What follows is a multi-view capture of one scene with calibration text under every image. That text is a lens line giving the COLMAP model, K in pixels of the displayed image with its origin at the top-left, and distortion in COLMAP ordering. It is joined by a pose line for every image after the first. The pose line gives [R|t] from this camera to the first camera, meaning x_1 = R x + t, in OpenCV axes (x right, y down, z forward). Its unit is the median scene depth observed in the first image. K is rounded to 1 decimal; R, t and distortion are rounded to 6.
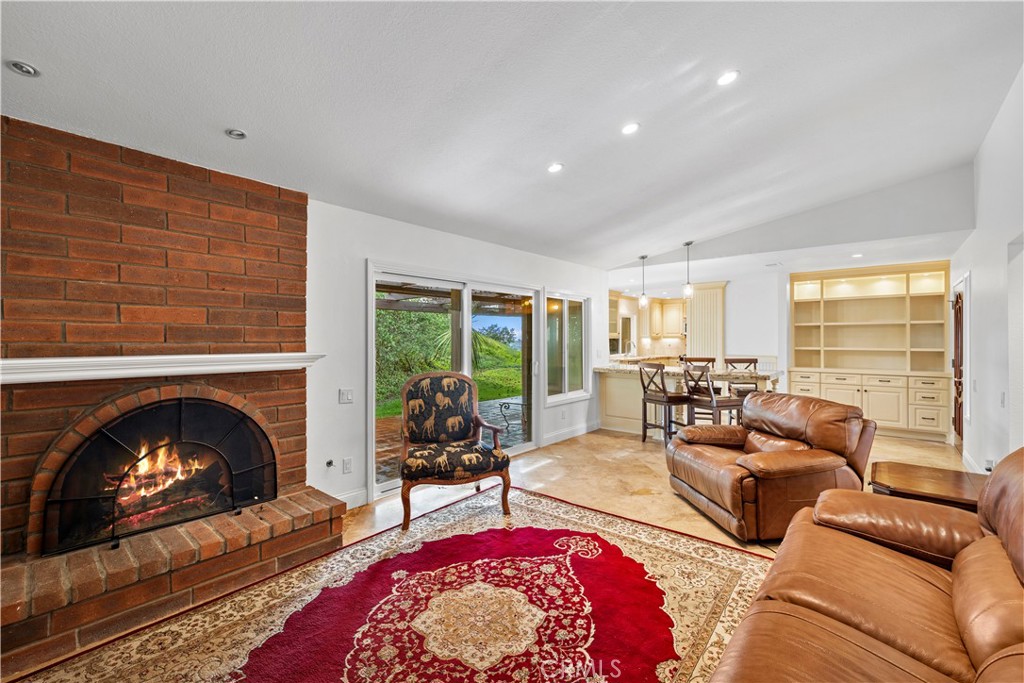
lens RADIAL K [[441.1, 0, 510.2], [0, 441.1, 336.5], [0, 0, 1]] dist [-0.027234, 0.000060]
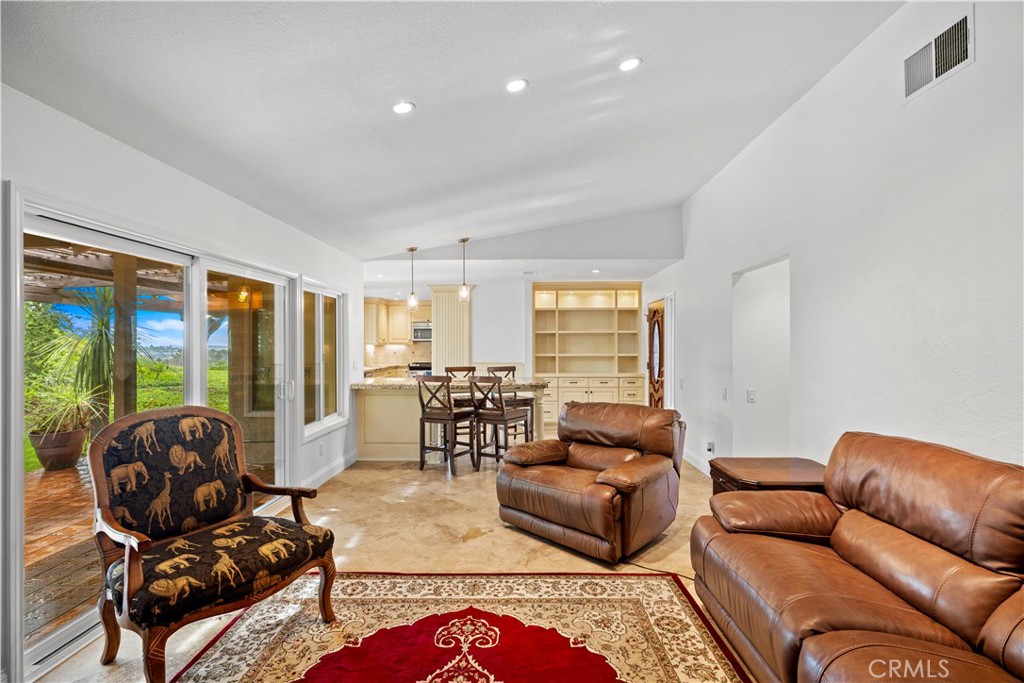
lens RADIAL K [[489.6, 0, 512.0], [0, 489.6, 341.5], [0, 0, 1]] dist [-0.017138, 0.000384]
pose [[0.767462, 0.002723, 0.641088, -0.233410], [-0.002696, 0.999996, -0.001020, -0.006412], [-0.641089, -0.000945, 0.767466, 0.250539]]
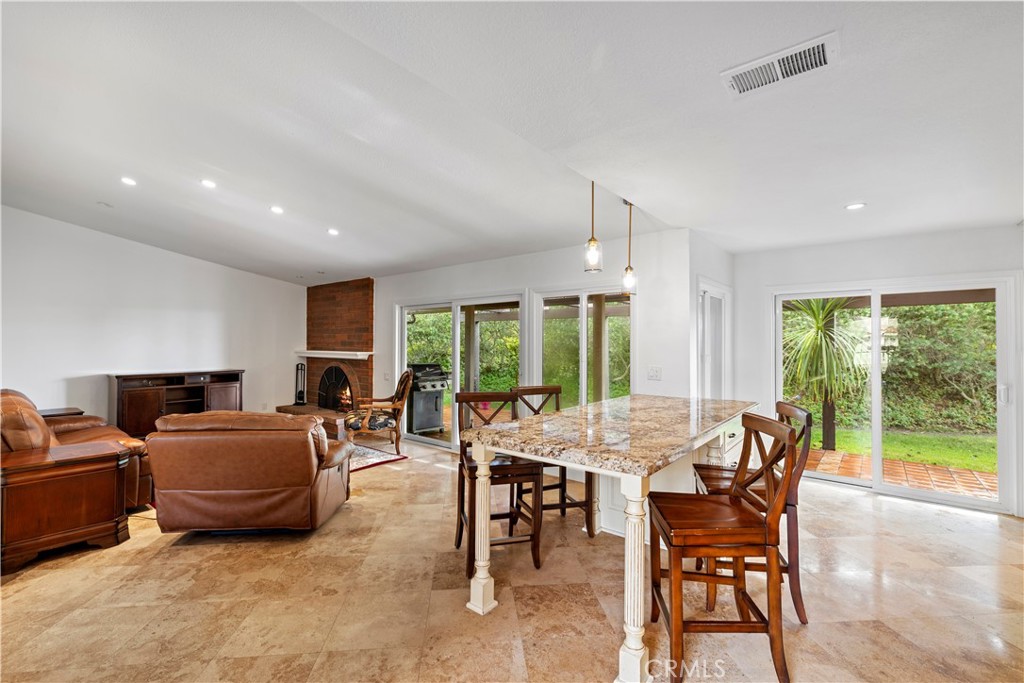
lens RADIAL K [[441.1, 0, 510.2], [0, 441.1, 336.5], [0, 0, 1]] dist [-0.027234, 0.000060]
pose [[0.002173, -0.006422, -0.999977, 1.318123], [0.009622, 0.999933, -0.006401, -0.015026], [0.999951, -0.009608, 0.002235, 1.328158]]
